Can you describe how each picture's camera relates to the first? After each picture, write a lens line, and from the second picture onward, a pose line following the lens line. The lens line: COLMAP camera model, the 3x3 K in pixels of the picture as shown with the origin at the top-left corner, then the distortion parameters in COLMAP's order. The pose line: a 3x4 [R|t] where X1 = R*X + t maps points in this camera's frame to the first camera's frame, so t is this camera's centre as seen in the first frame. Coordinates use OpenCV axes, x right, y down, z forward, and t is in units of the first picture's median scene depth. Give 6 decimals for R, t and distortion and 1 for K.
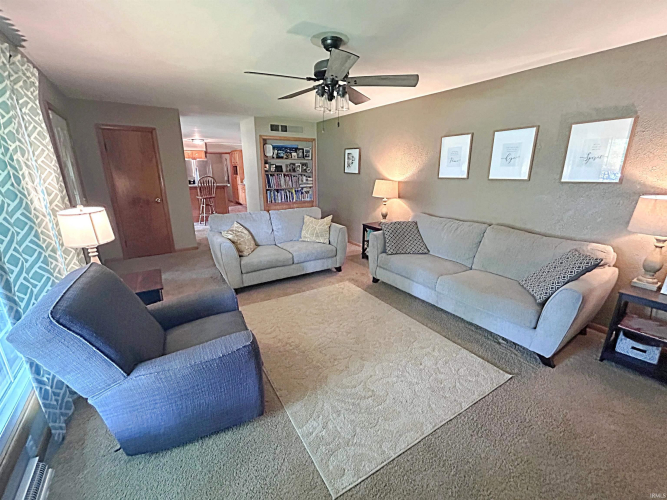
lens RADIAL K [[286.2, 0, 333.5], [0, 286.2, 250.0], [0, 0, 1]] dist [-0.004103, 0.000264]
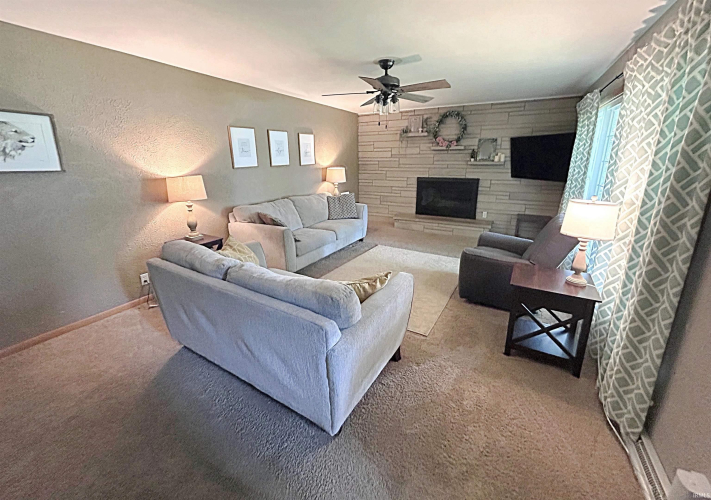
lens RADIAL K [[282.1, 0, 356.2], [0, 282.1, 231.0], [0, 0, 1]] dist [0.000583, -0.000043]
pose [[-0.453671, -0.231104, 0.860682, -0.816525], [0.243901, 0.896716, 0.369341, -0.363715], [-0.857144, 0.377480, -0.350448, 1.233466]]
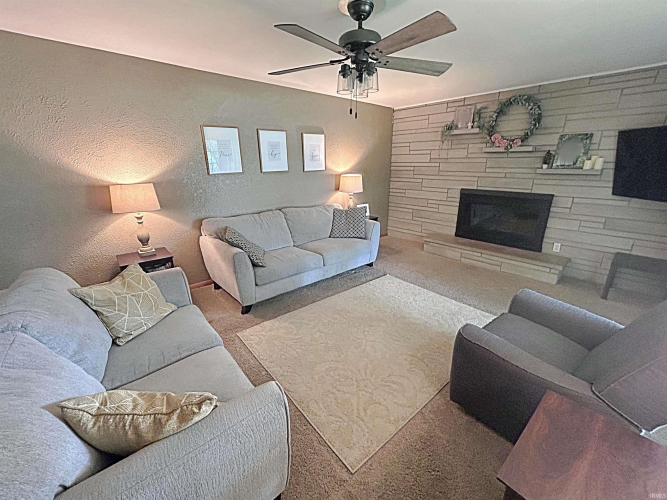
lens RADIAL K [[276.4, 0, 331.7], [0, 276.4, 248.9], [0, 0, 1]] dist [0.000089, 0.000911]
pose [[-0.145400, -0.305892, 0.940898, -0.626455], [0.270103, 0.902606, 0.335182, -0.266332], [-0.951789, 0.302875, -0.048617, 0.883496]]
